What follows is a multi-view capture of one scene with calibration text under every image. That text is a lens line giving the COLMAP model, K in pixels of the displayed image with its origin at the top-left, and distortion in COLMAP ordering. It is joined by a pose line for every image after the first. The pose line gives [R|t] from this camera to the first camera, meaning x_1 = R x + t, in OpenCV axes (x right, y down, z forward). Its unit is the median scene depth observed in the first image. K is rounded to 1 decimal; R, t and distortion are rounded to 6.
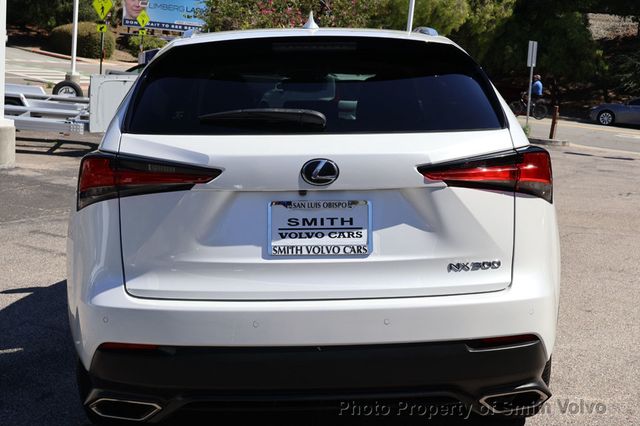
lens RADIAL K [[799.2, 0, 317.3], [0, 799.2, 210.6], [0, 0, 1]] dist [-0.004221, 0.000000]
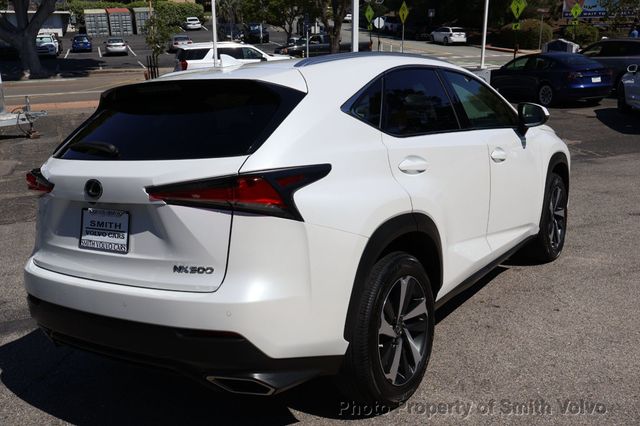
lens RADIAL K [[637.0, 0, 319.5], [0, 637.0, 213.6], [0, 0, 1]] dist [0.040058, 0.000000]
pose [[0.807193, 0.065398, -0.586654, 0.937661], [-0.027742, 0.996949, 0.072966, -0.094720], [0.589635, -0.042623, 0.806544, 0.335640]]
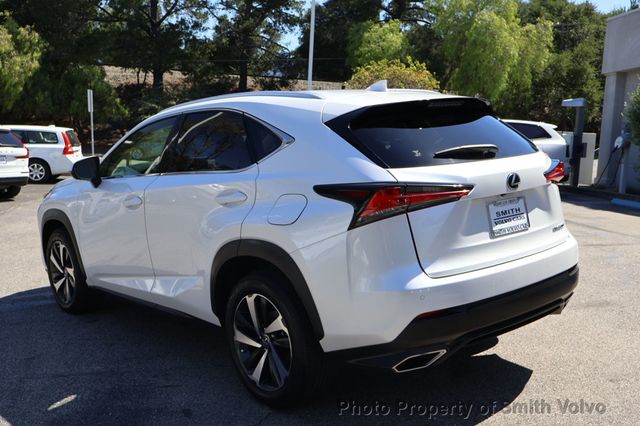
lens RADIAL K [[702.4, 0, 325.0], [0, 702.4, 211.6], [0, 0, 1]] dist [-0.025837, 0.000000]
pose [[0.774153, -0.112791, 0.622869, -1.171357], [0.133913, 0.990908, 0.012998, -0.055480], [-0.618672, 0.073348, 0.782218, 0.115636]]
